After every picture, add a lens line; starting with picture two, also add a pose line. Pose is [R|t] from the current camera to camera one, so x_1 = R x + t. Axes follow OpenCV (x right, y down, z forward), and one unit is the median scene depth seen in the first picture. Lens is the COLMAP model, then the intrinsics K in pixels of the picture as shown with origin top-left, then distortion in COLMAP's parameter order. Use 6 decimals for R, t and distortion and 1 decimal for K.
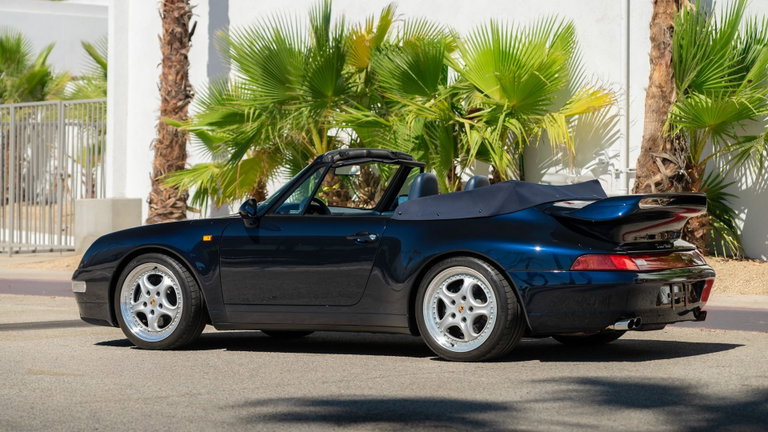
lens RADIAL K [[2427.2, 0, 384.0], [0, 2427.2, 216.0], [0, 0, 1]] dist [0.001058, 0.164922]
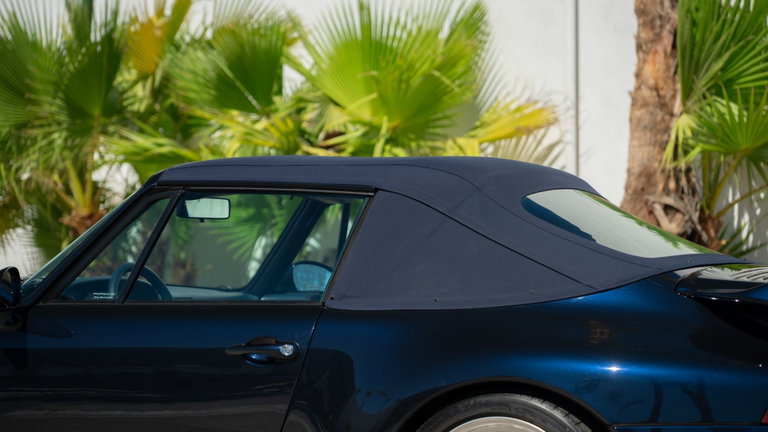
lens RADIAL K [[2427.2, 0, 384.0], [0, 2427.2, 216.0], [0, 0, 1]] dist [0.001058, 0.164922]
pose [[0.992098, -0.004178, 0.125392, -0.038232], [0.008716, 0.999326, -0.035663, 0.000065], [-0.125159, 0.036474, 0.991466, 0.499618]]
